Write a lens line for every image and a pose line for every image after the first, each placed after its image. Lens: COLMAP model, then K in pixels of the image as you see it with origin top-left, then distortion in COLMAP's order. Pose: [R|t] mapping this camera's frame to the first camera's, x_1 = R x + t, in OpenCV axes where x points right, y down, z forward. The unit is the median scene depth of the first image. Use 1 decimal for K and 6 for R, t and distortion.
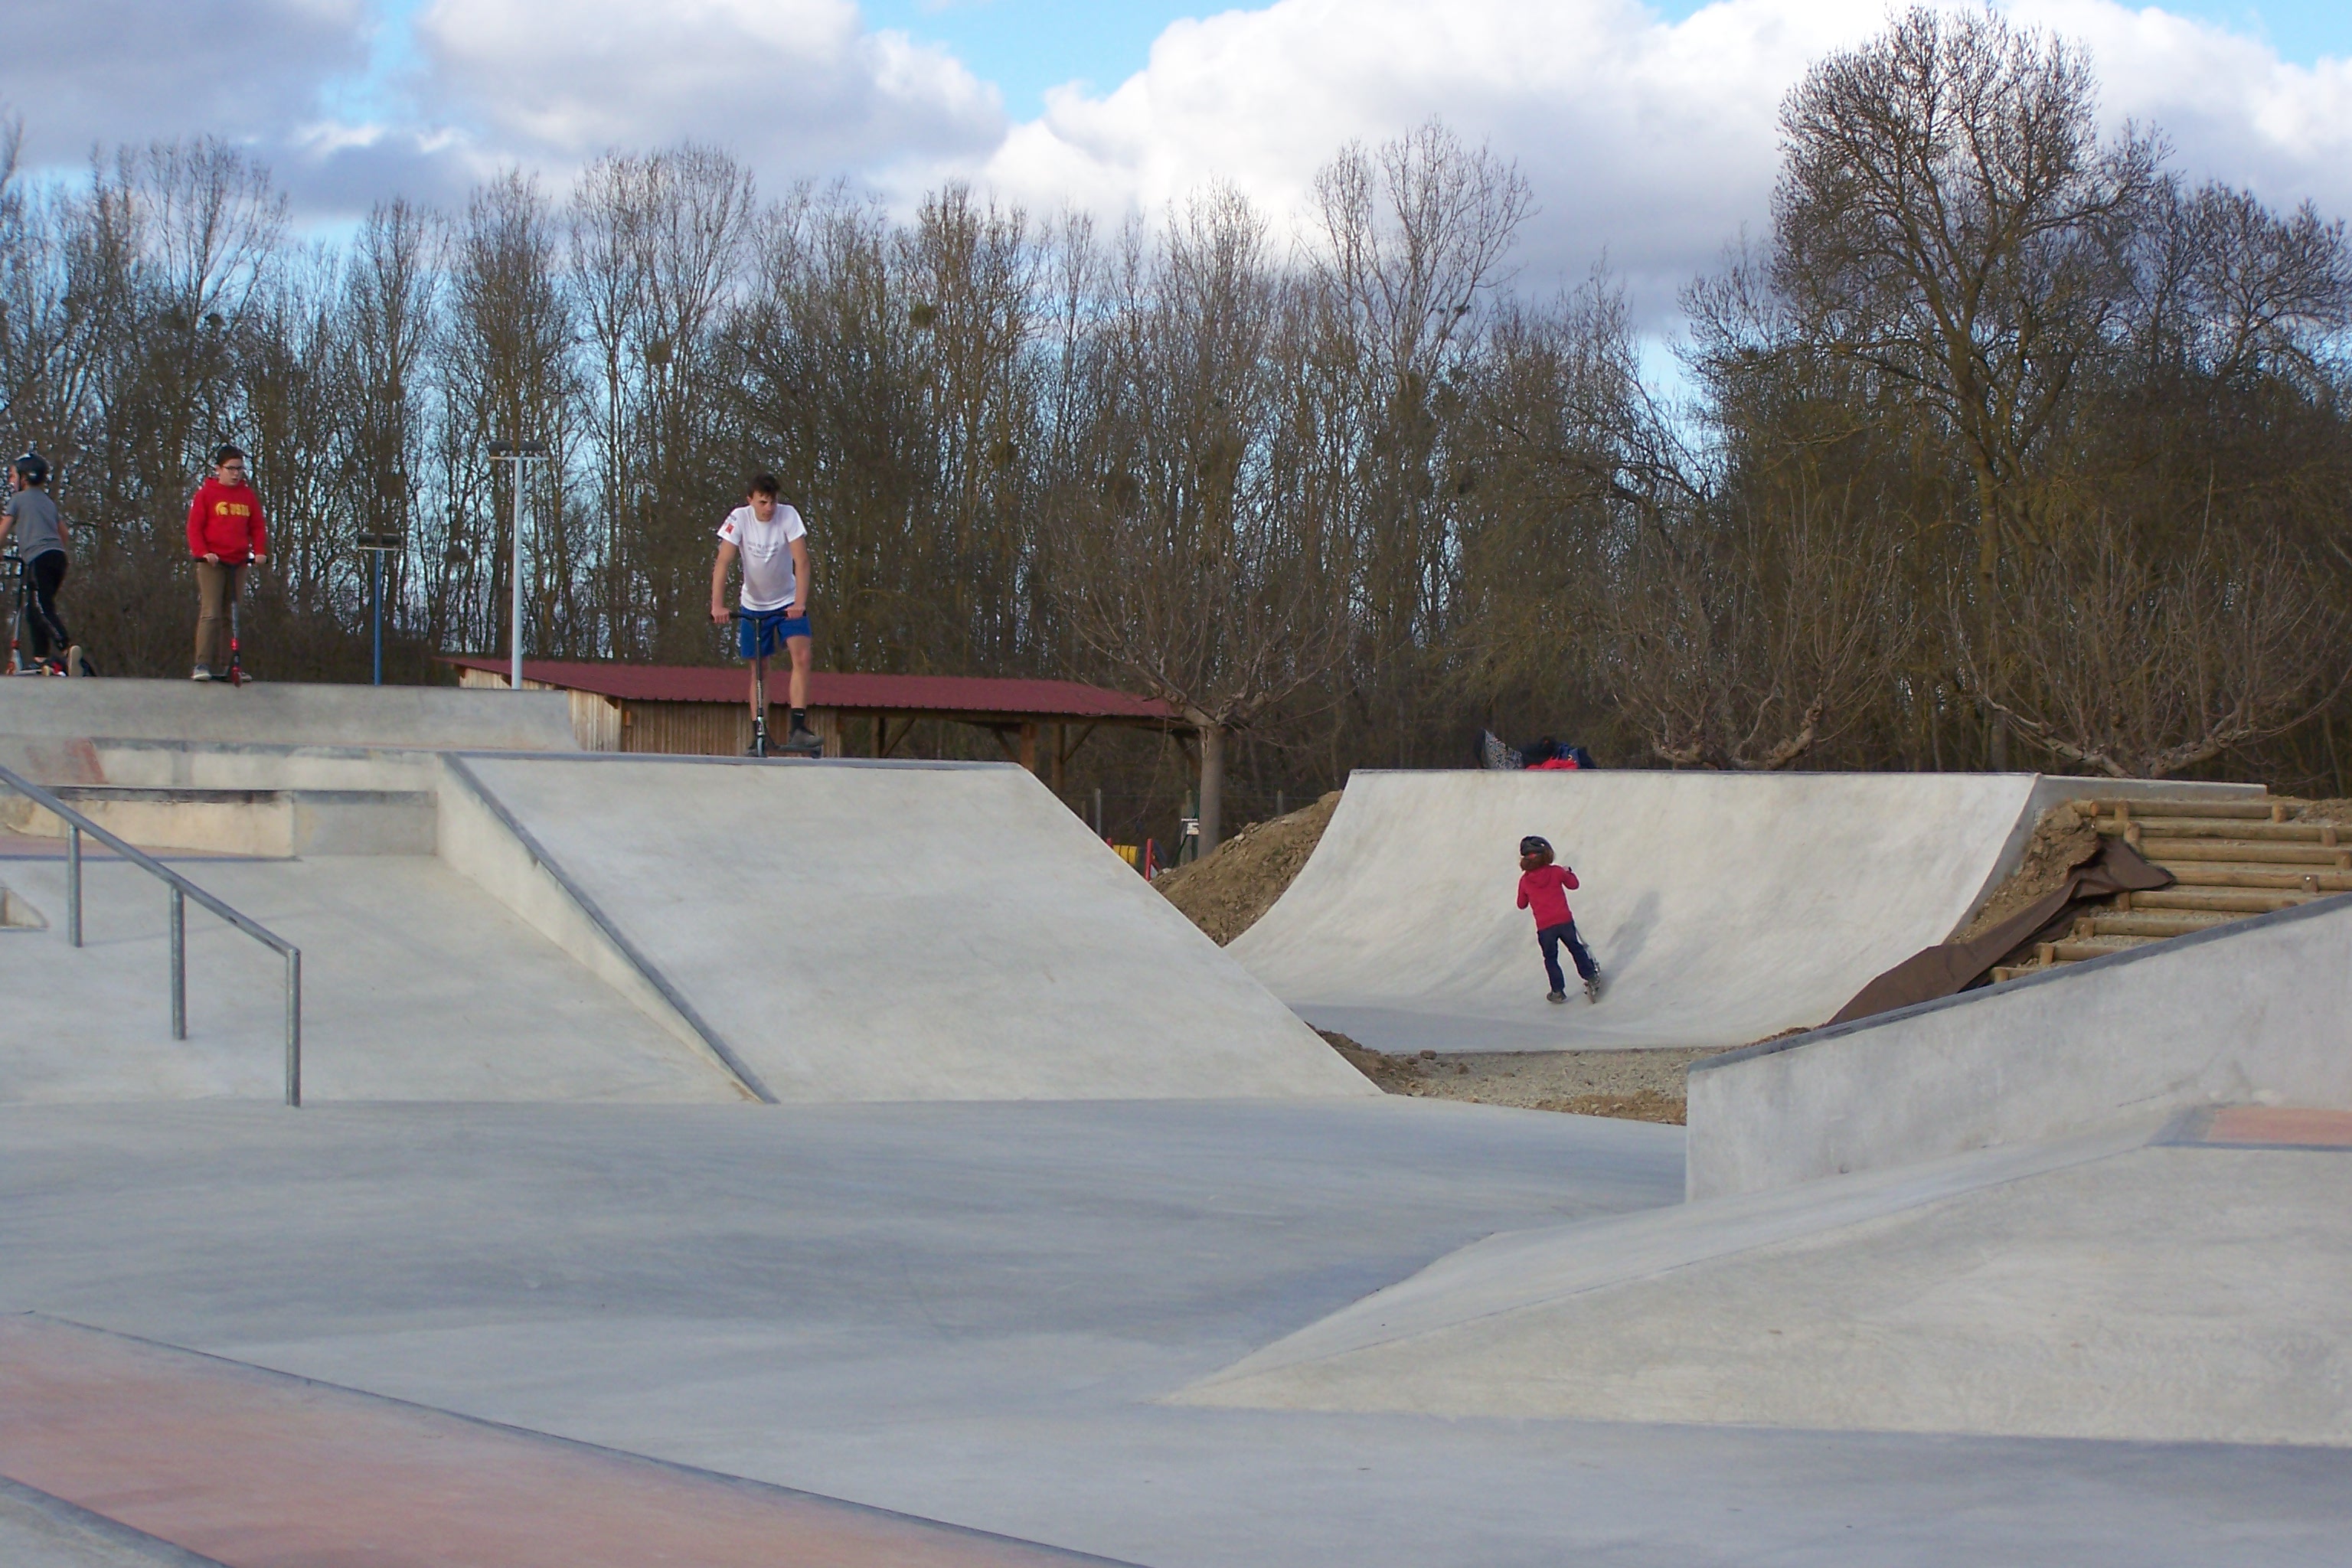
lens RADIAL K [[5095.1, 0, 1168.8], [0, 5095.1, 905.5], [0, 0, 1]] dist [-0.116285, 0.383976]
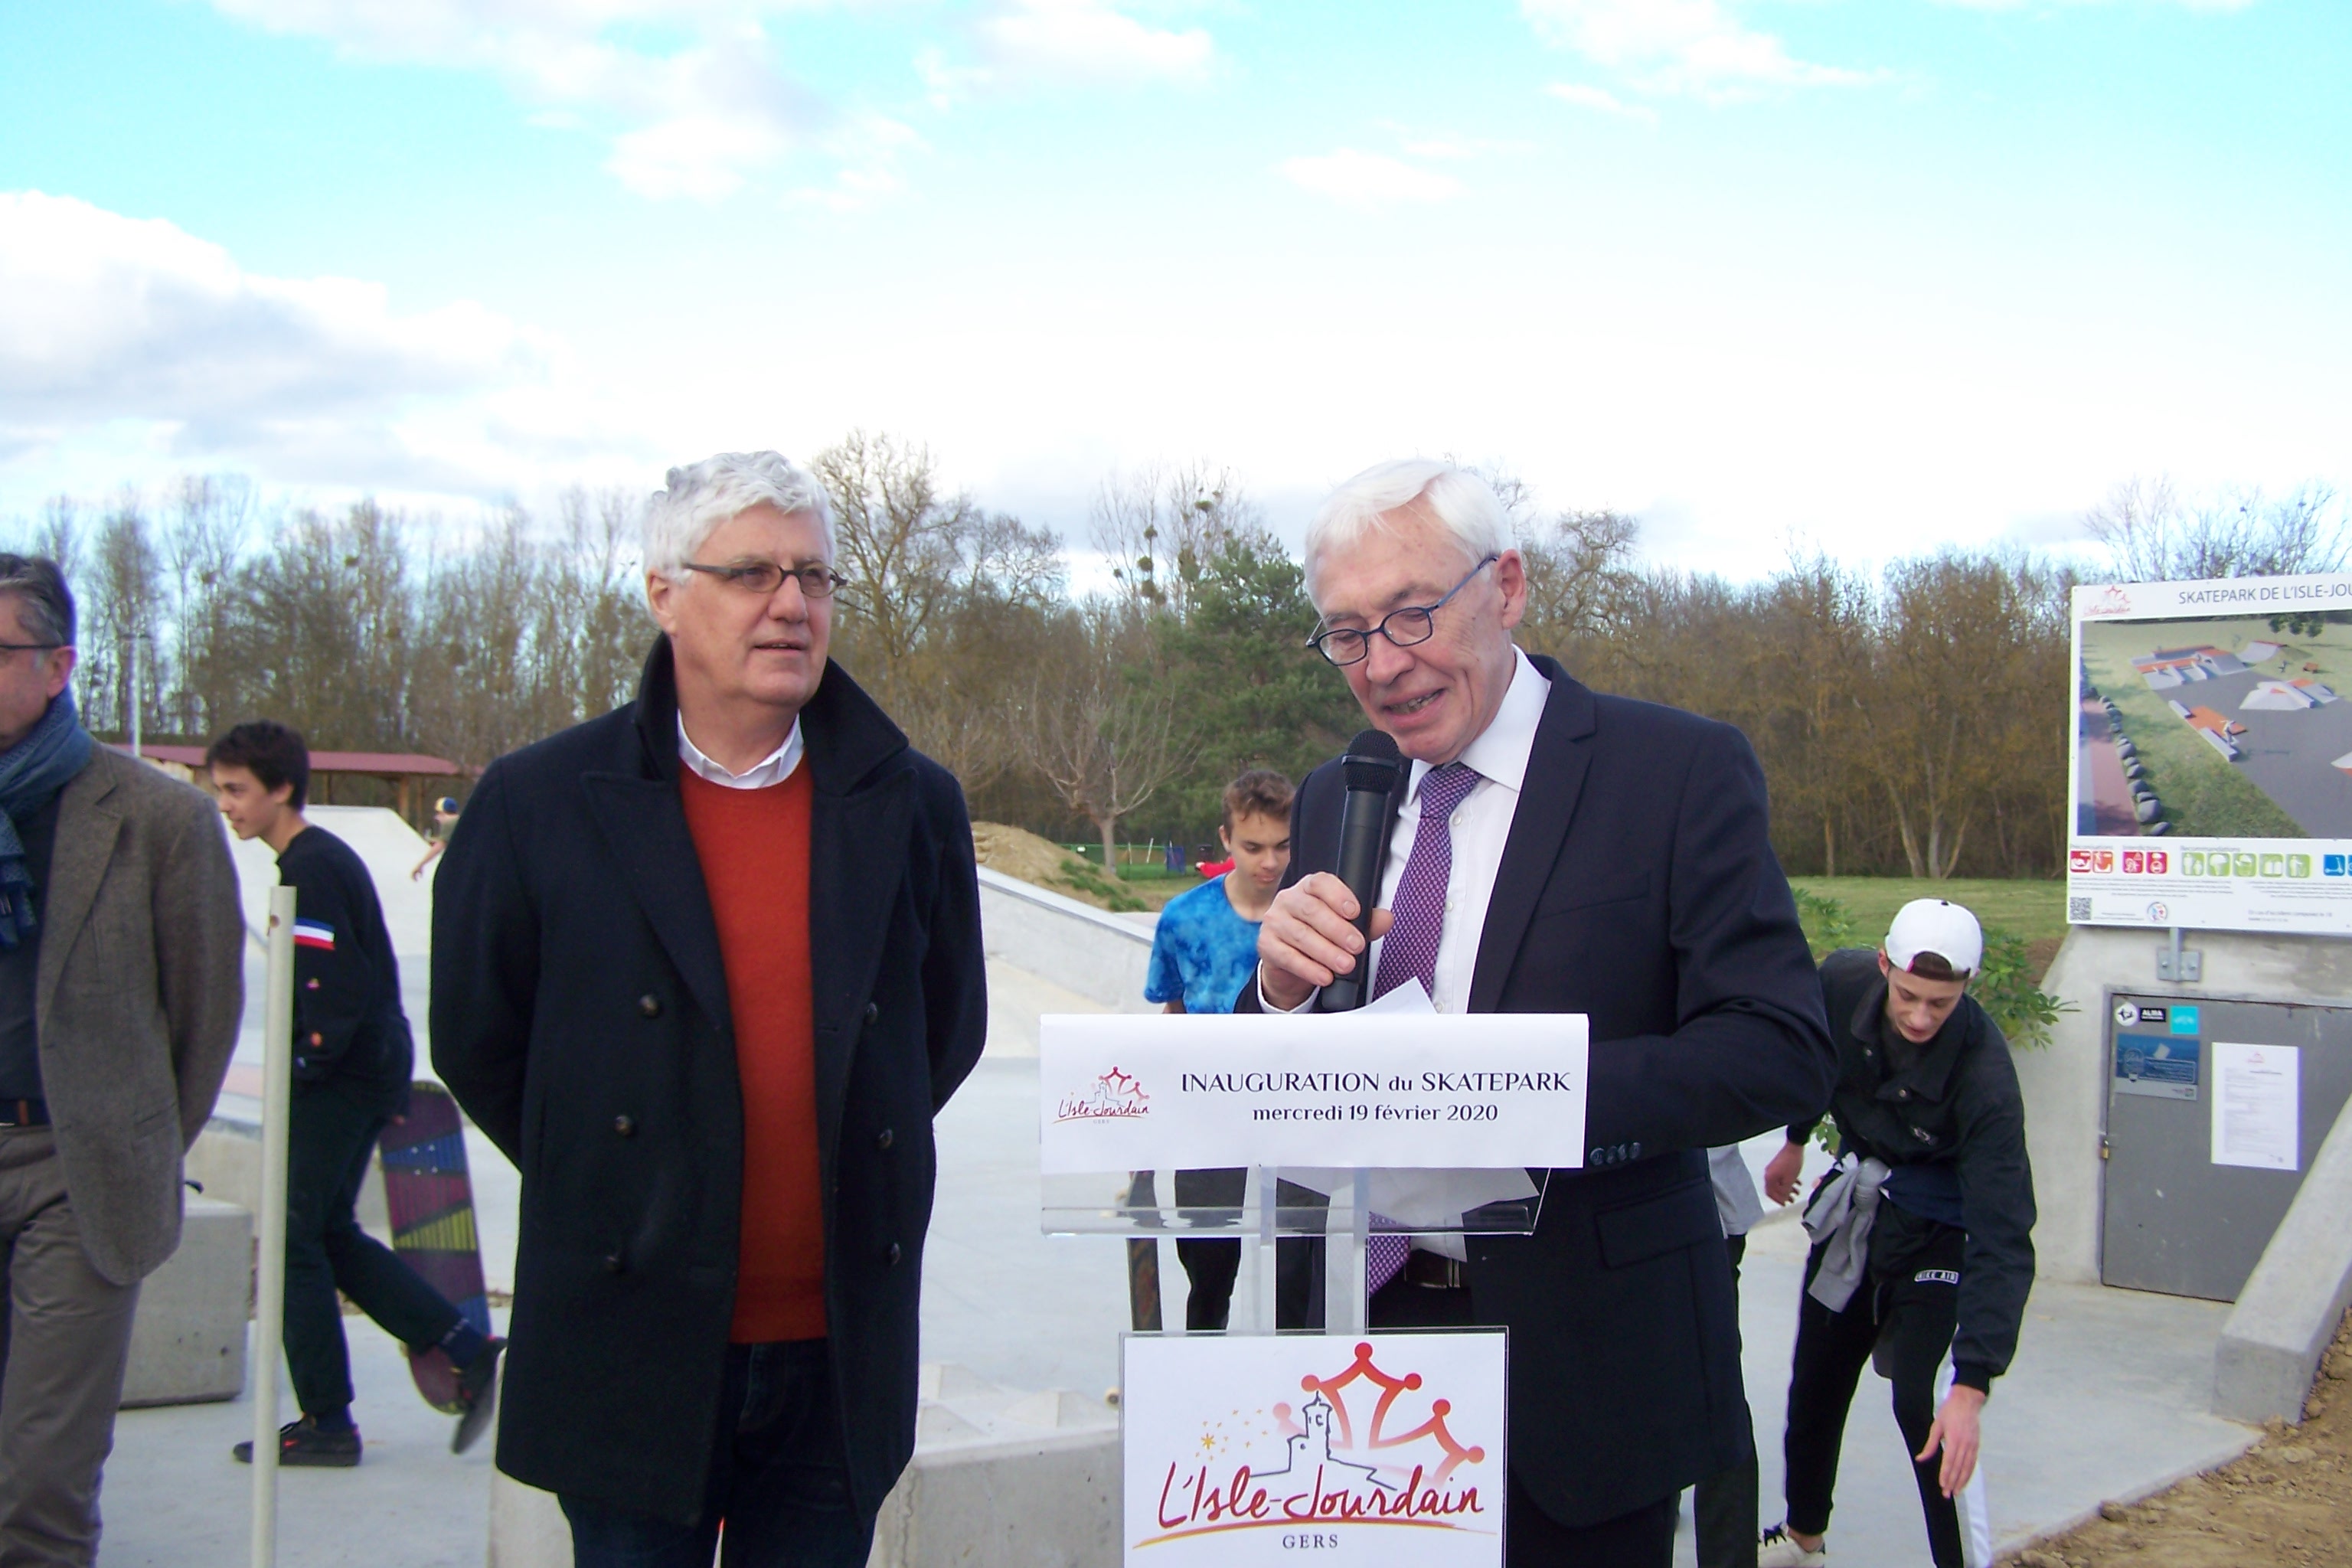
lens RADIAL K [[2682.2, 0, 1178.1], [0, 2682.2, 867.5], [0, 0, 1]] dist [-0.199400, 0.398774]
pose [[0.967734, -0.003837, 0.251946, 0.003571], [0.003751, 0.999993, 0.000822, -0.000378], [-0.251947, 0.000150, 0.967741, -0.057978]]
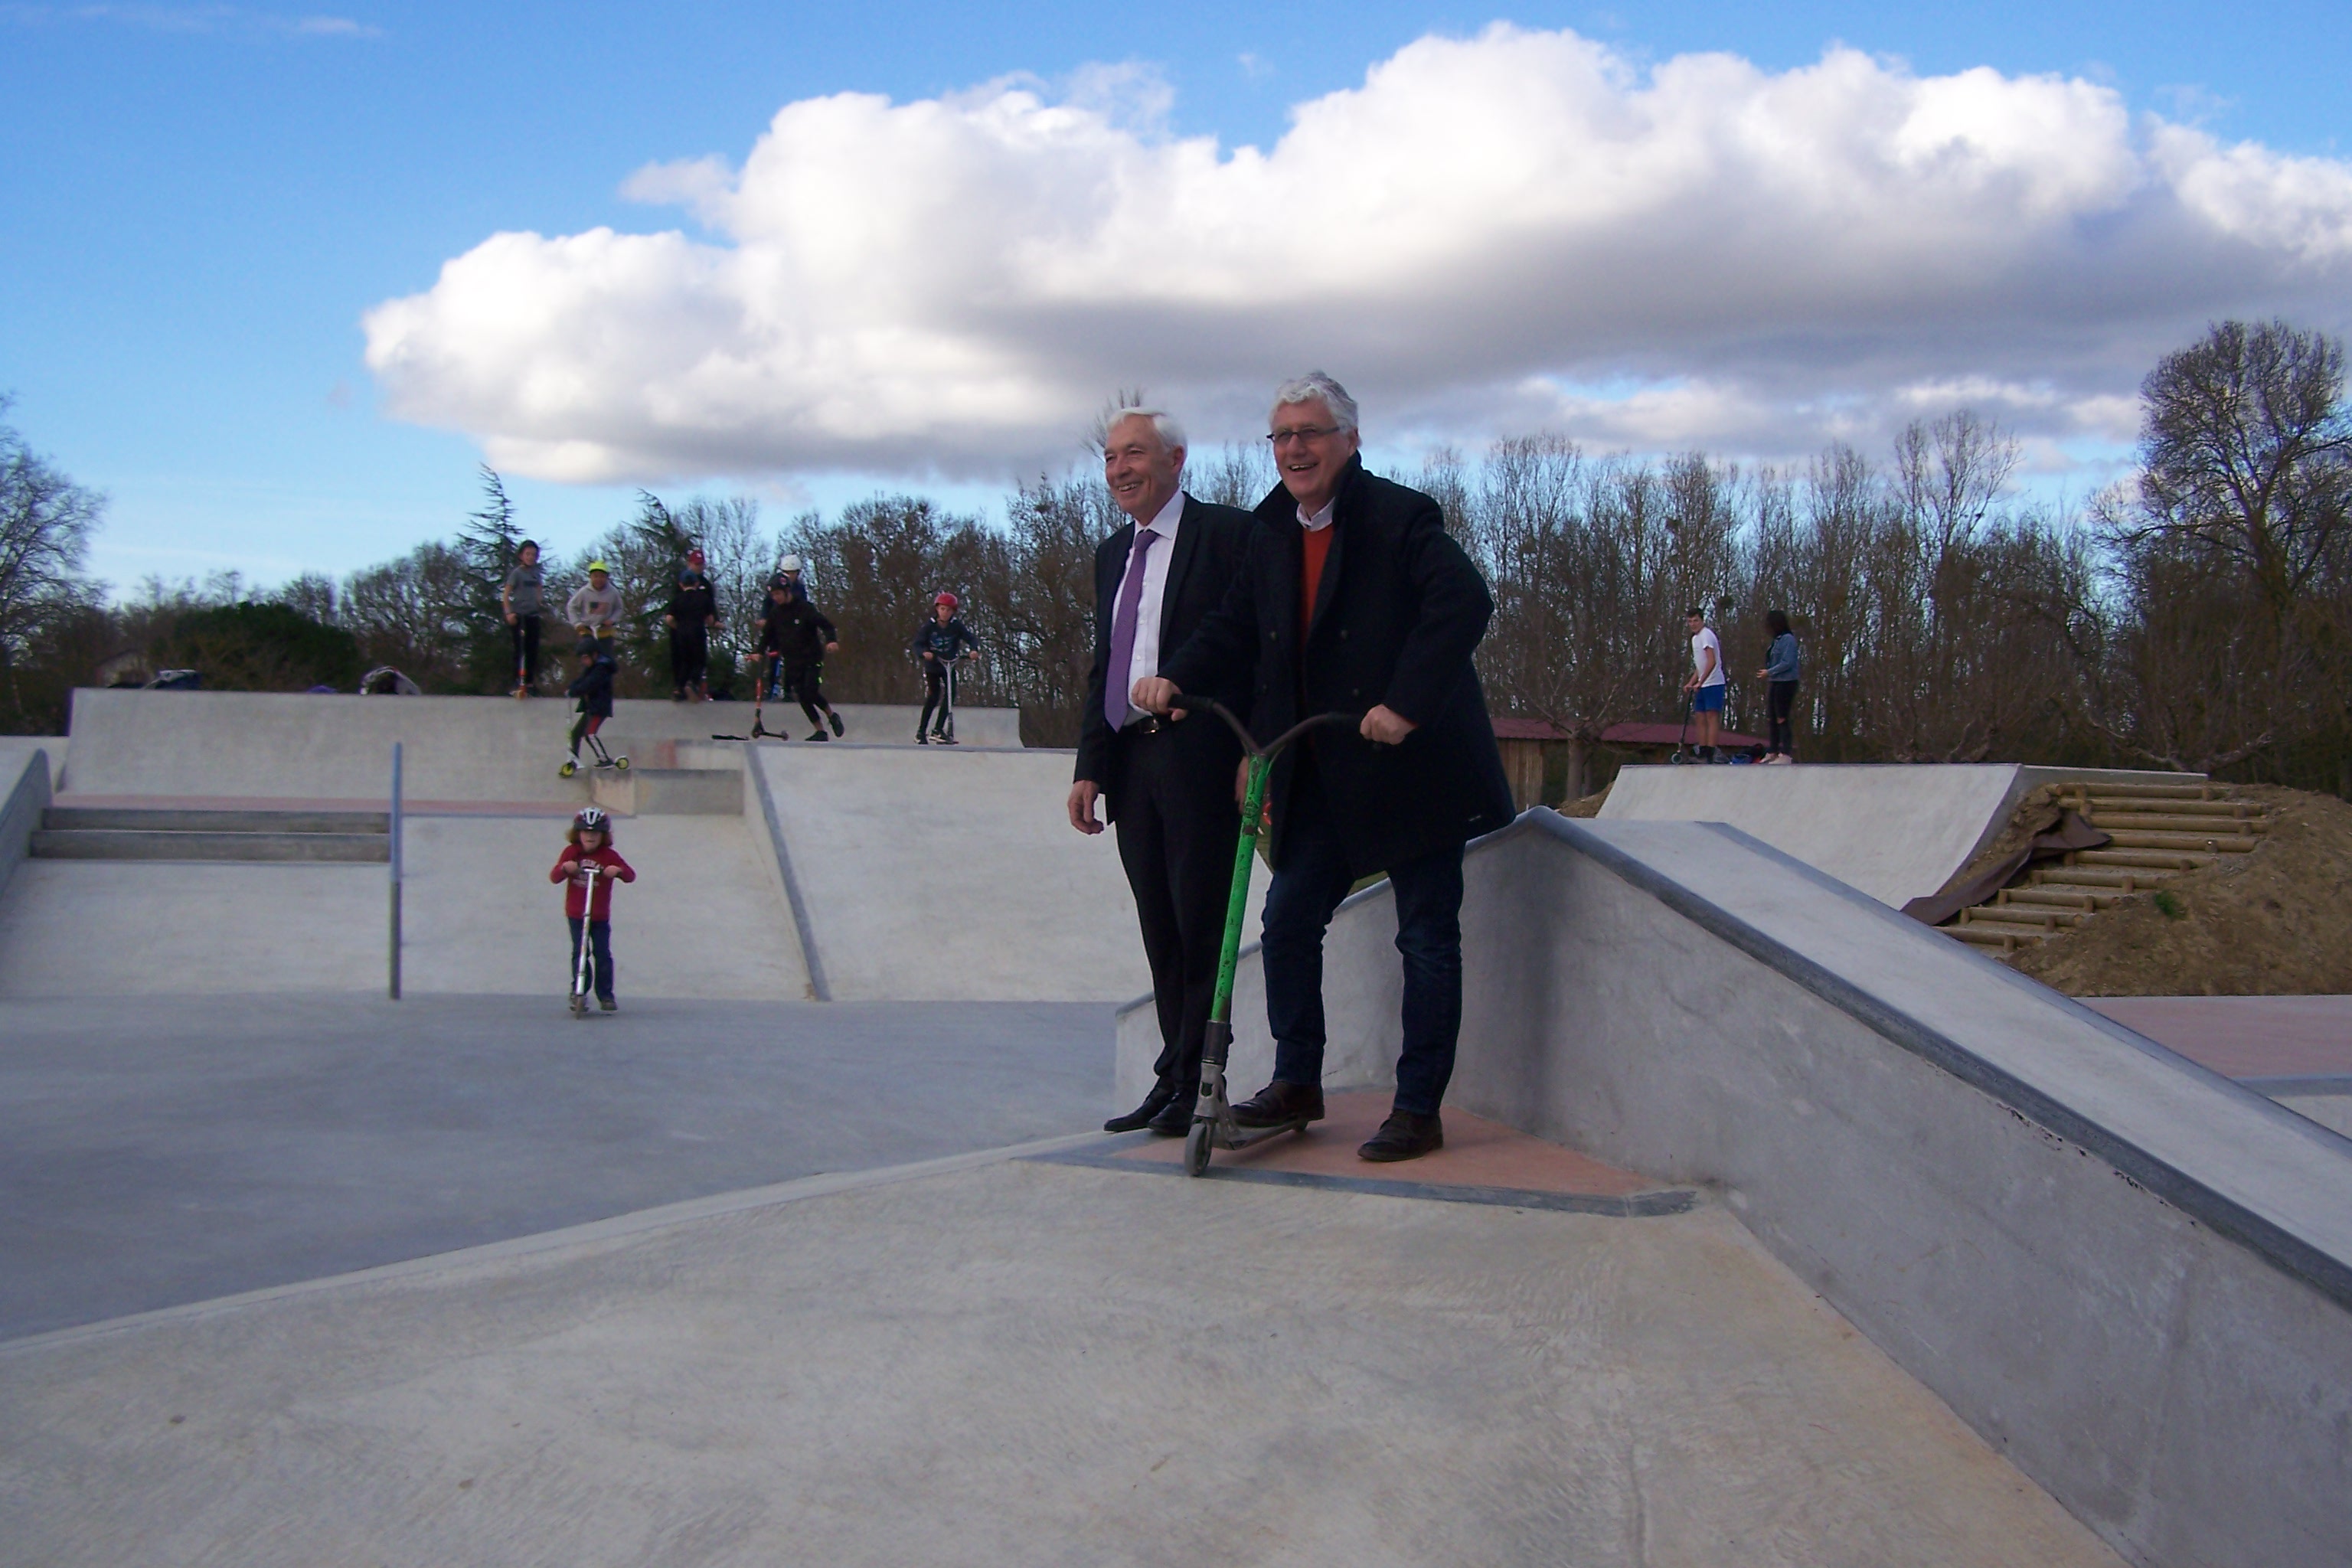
lens RADIAL K [[2698.6, 0, 1174.8], [0, 2698.6, 862.8], [0, 0, 1]] dist [-0.202268, 0.439333]
pose [[0.965474, 0.009183, -0.260336, 0.040033], [-0.008388, 0.999956, 0.004164, -0.000160], [0.260363, -0.001836, 0.965509, 0.072766]]
